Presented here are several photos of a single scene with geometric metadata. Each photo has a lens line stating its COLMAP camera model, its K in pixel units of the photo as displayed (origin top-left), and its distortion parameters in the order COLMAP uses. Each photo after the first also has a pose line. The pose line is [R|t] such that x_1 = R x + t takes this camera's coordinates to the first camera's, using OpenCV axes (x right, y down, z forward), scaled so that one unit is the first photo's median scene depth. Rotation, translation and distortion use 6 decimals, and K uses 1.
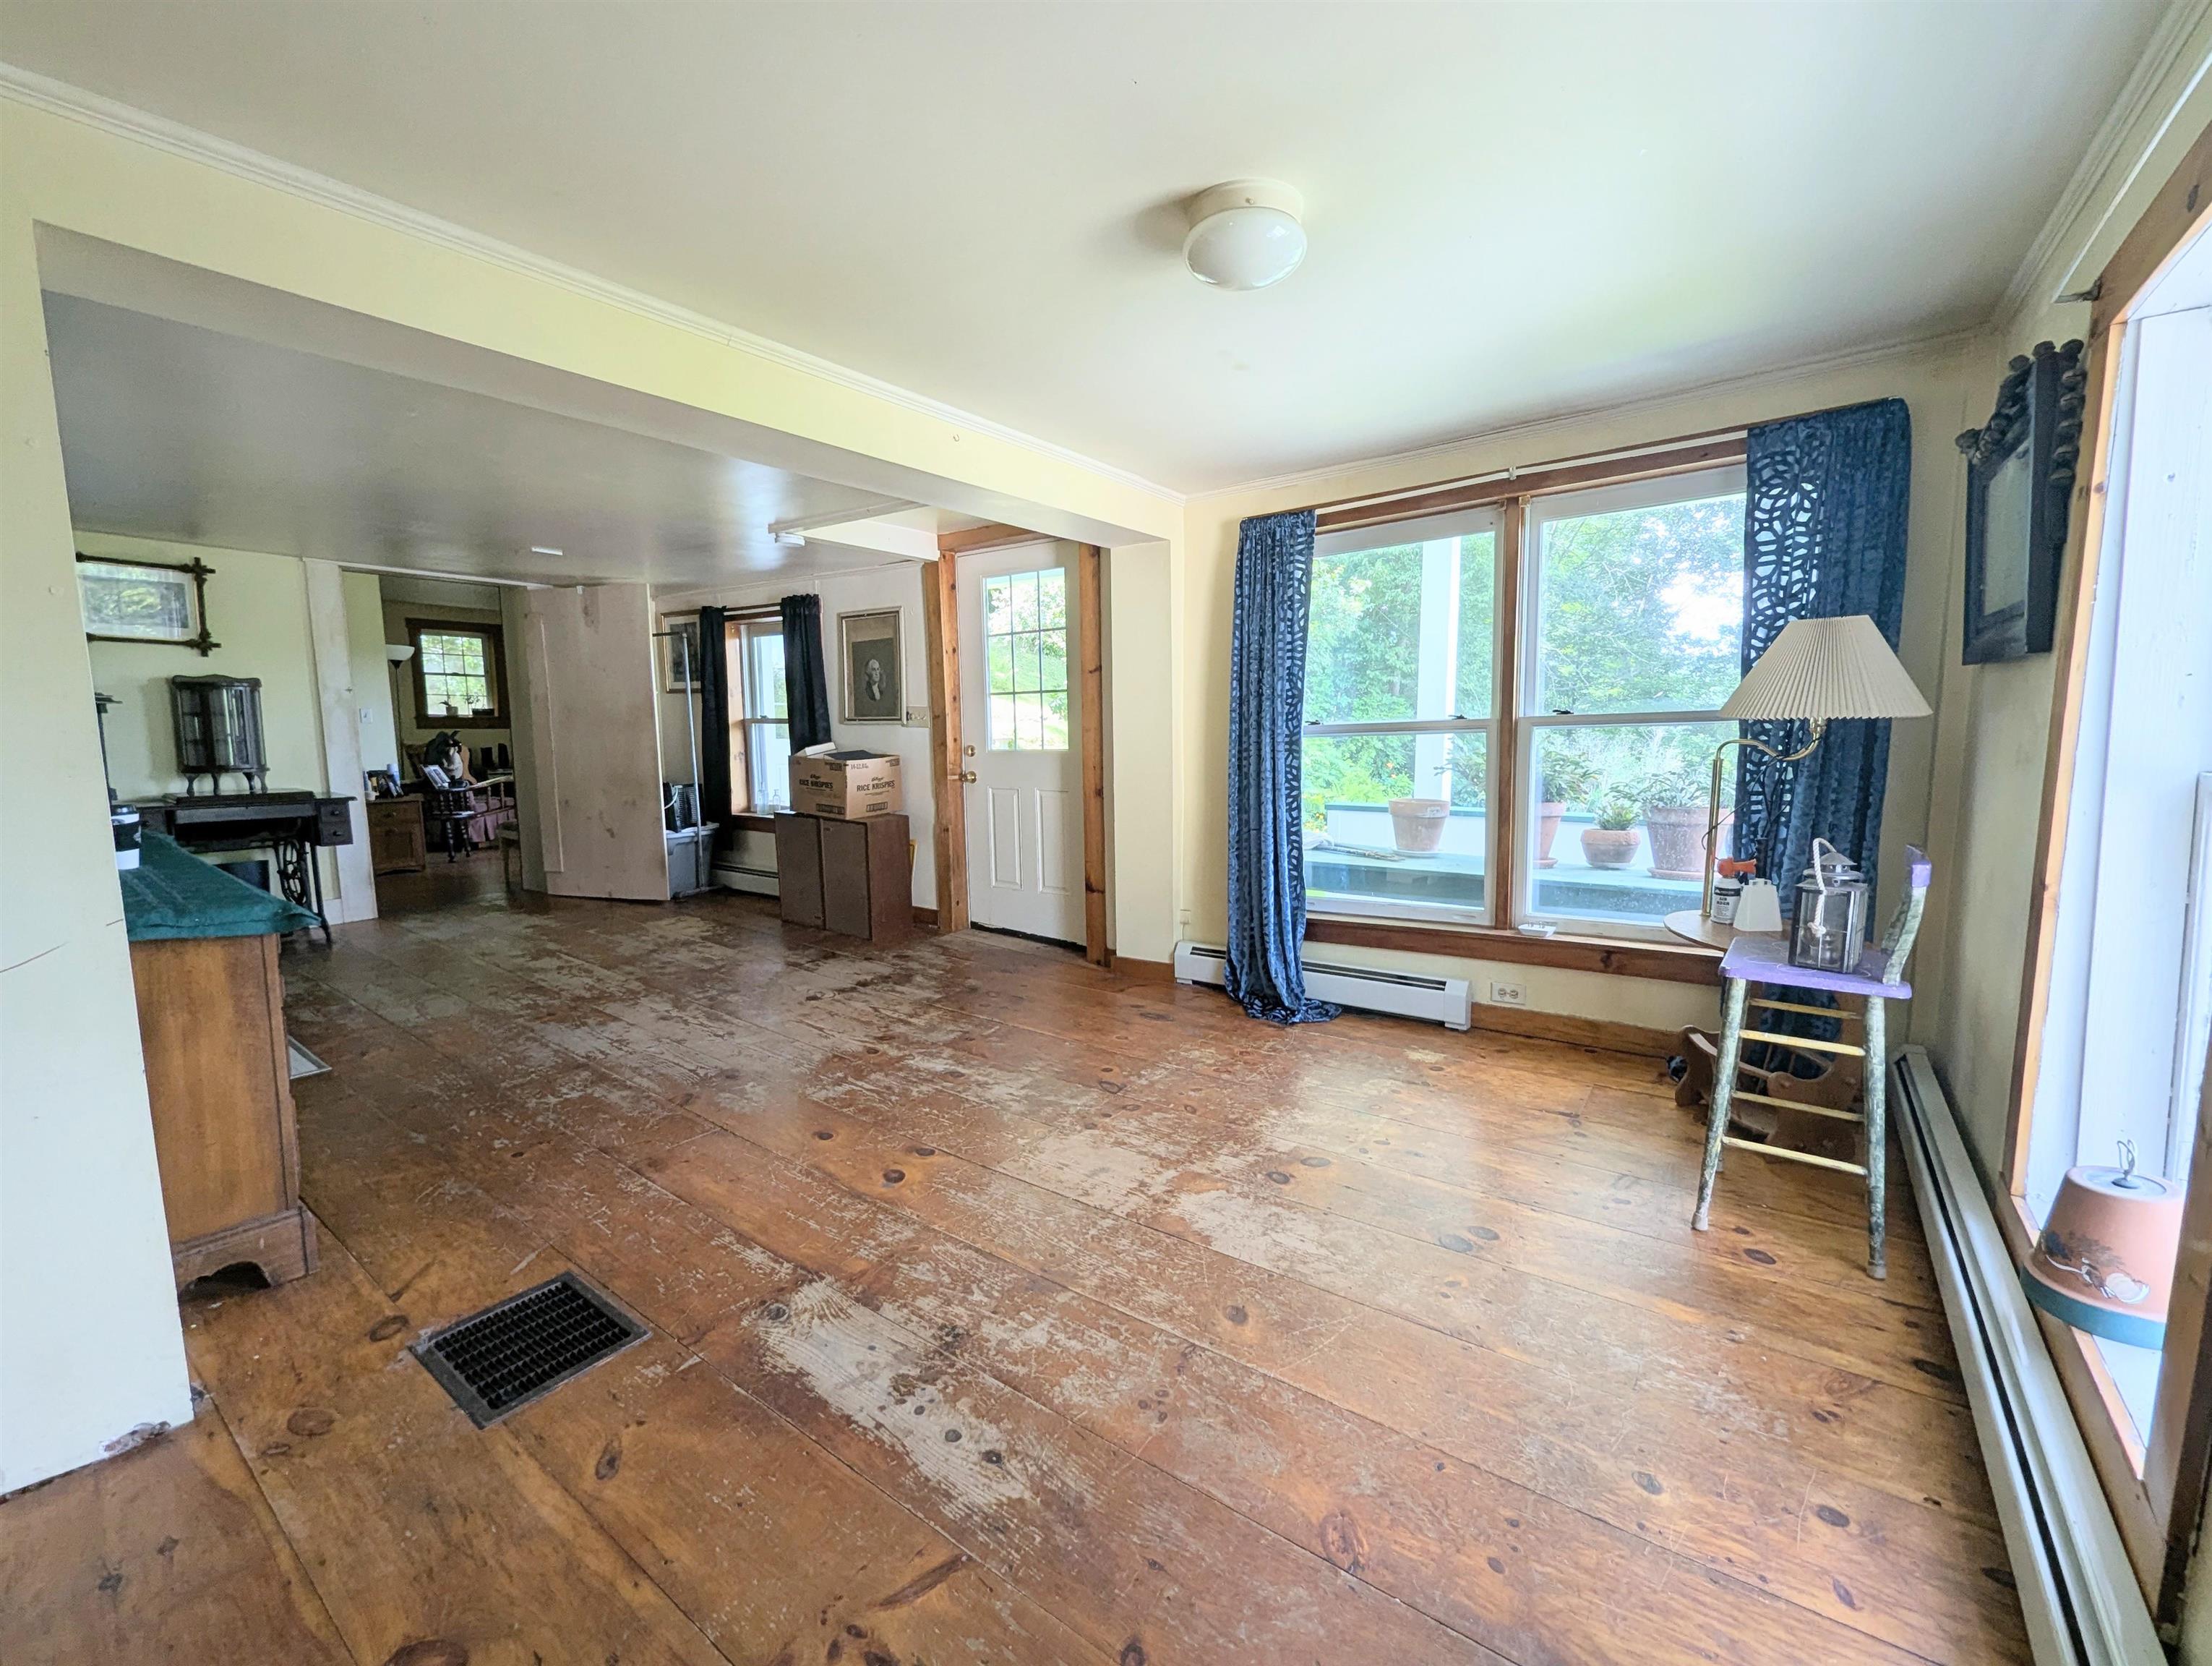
lens RADIAL K [[920.6, 0, 1105.7], [0, 920.6, 843.7], [0, 0, 1]] dist [-0.000091, 0.000778]
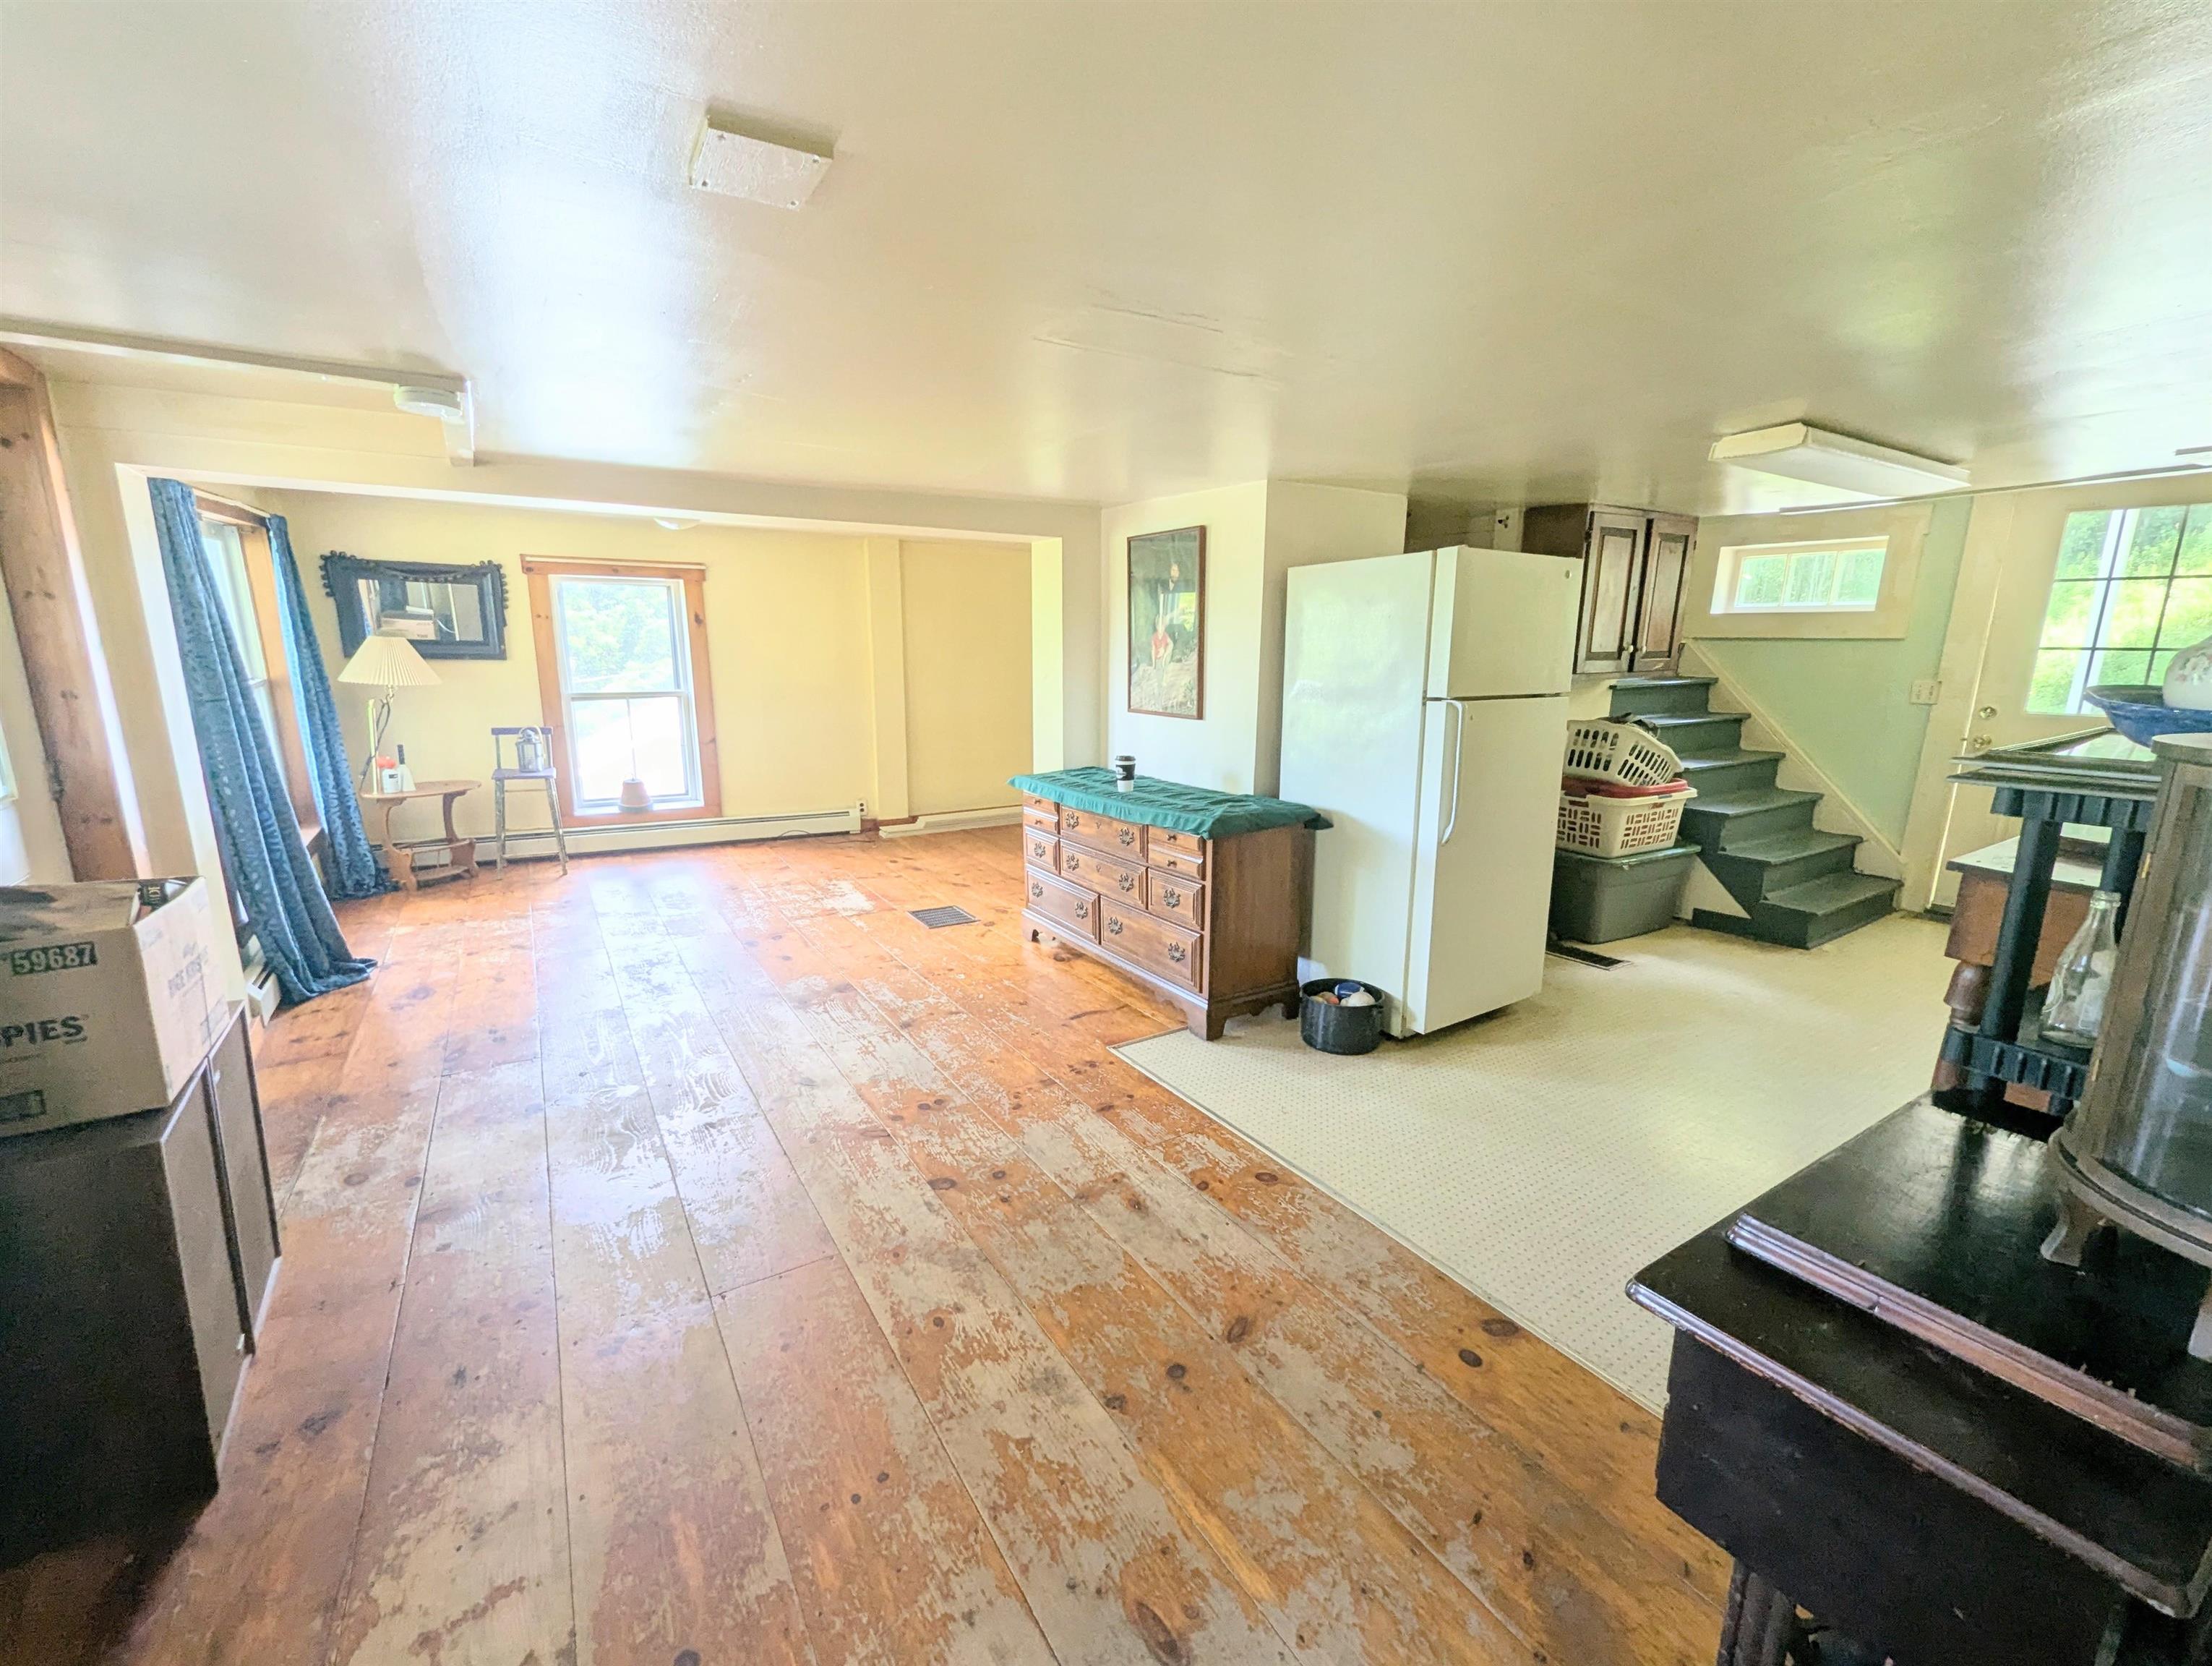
lens RADIAL K [[920.6, 0, 1105.7], [0, 920.6, 843.7], [0, 0, 1]] dist [-0.000091, 0.000778]
pose [[-0.930107, -0.086536, 0.356949, -1.057313], [0.039768, 0.942408, 0.332093, -0.295632], [-0.365130, 0.323077, -0.873099, 1.633952]]
